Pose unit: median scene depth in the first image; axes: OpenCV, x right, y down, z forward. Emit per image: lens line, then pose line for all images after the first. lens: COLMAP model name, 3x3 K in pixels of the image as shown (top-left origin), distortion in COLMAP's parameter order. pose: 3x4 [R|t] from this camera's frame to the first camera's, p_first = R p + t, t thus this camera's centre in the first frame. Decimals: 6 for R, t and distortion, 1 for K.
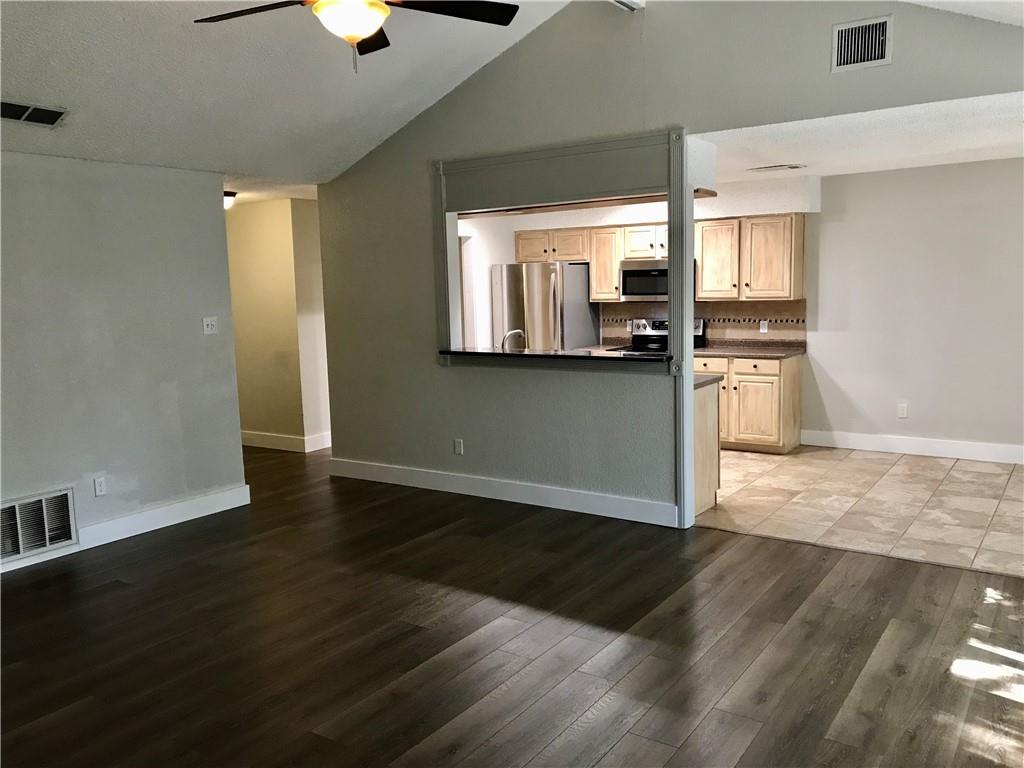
lens RADIAL K [[826.2, 0, 516.4], [0, 826.2, 379.4], [0, 0, 1]] dist [0.117875, -0.245311]
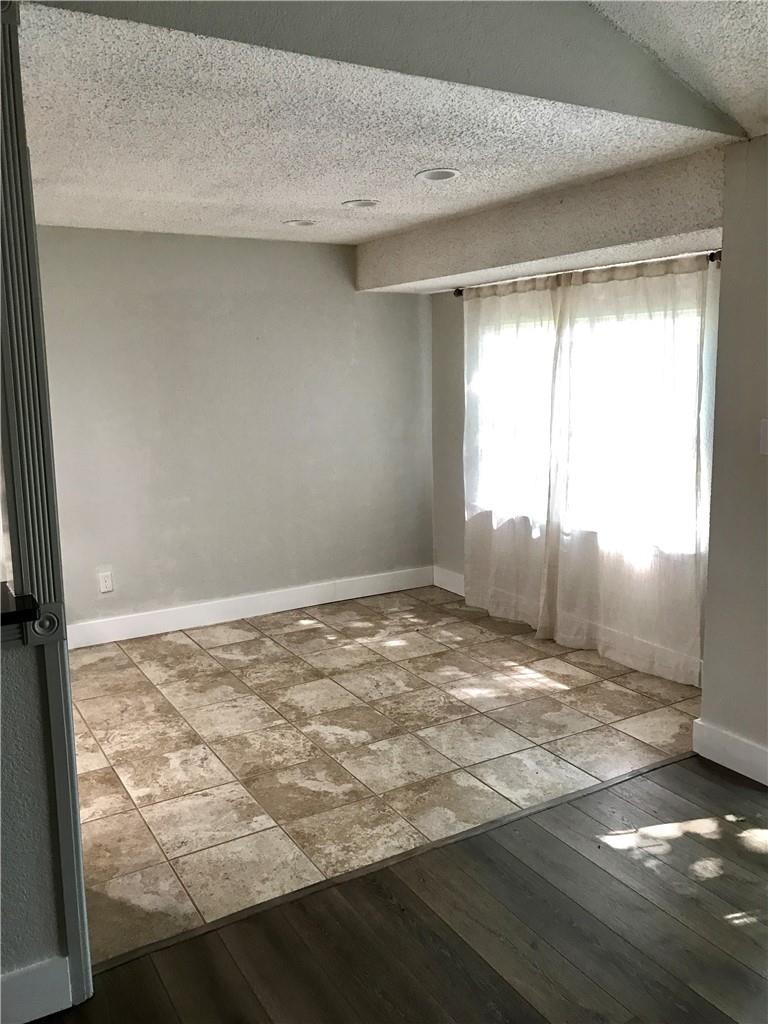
lens RADIAL K [[831.8, 0, 383.3], [0, 831.8, 506.3], [0, 0, 1]] dist [0.023456, -0.016633]
pose [[0.417709, -0.127439, 0.899599, -0.064471], [0.113847, 0.989652, 0.087333, -0.065736], [-0.901420, 0.065937, 0.427895, 0.542638]]
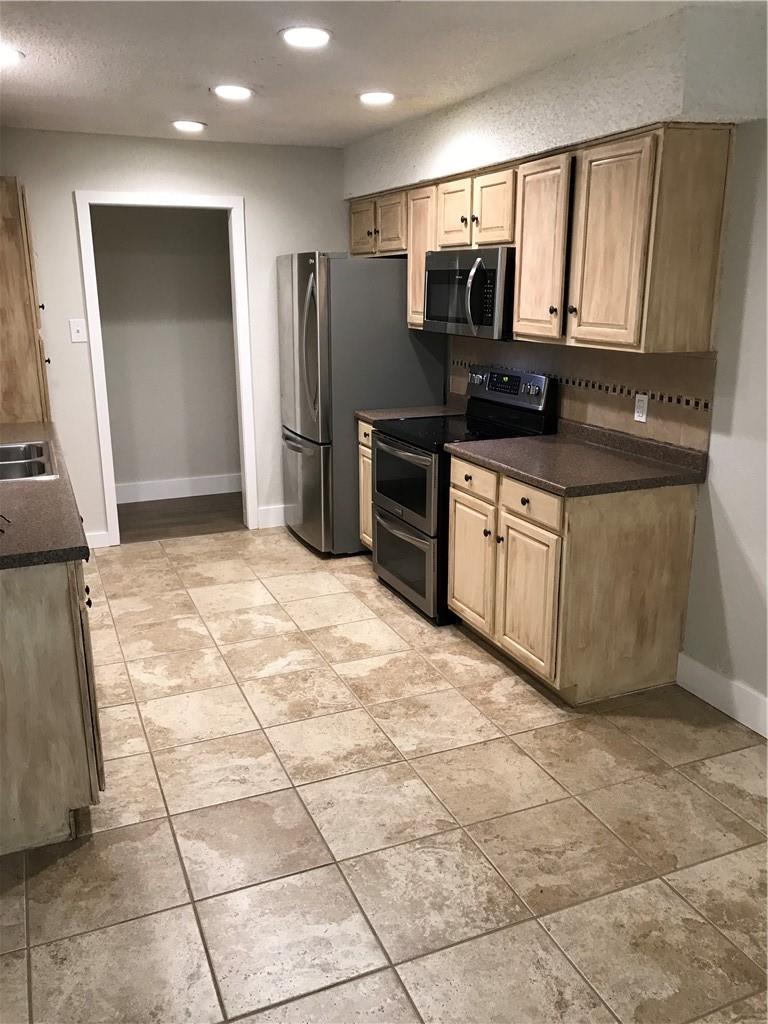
lens RADIAL K [[831.8, 0, 383.3], [0, 831.8, 506.3], [0, 0, 1]] dist [0.023456, -0.016633]
pose [[0.843626, 0.162826, -0.511648, 0.499155], [-0.086700, 0.981715, 0.169465, -0.090003], [0.529886, -0.098605, 0.842317, 0.658308]]
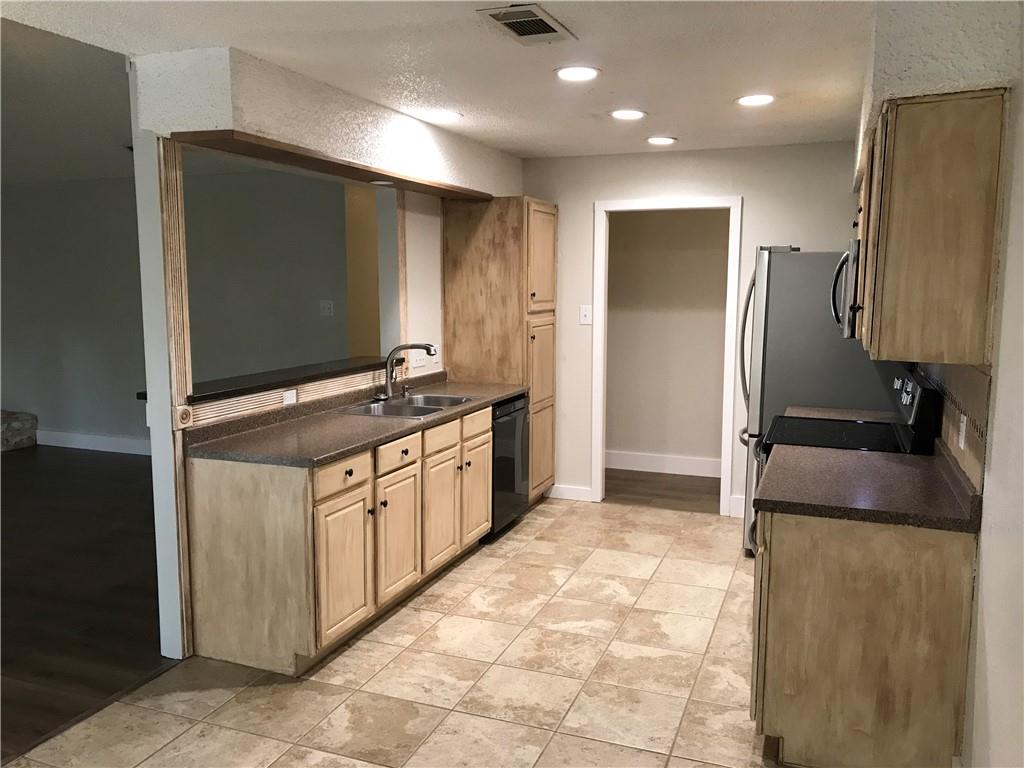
lens RADIAL K [[841.8, 0, 509.3], [0, 841.8, 373.7], [0, 0, 1]] dist [0.072736, -0.080921]
pose [[0.228832, 0.141912, -0.963067, 0.715100], [-0.127260, 0.985188, 0.114933, -0.124738], [0.965112, 0.096260, 0.243502, 0.868417]]
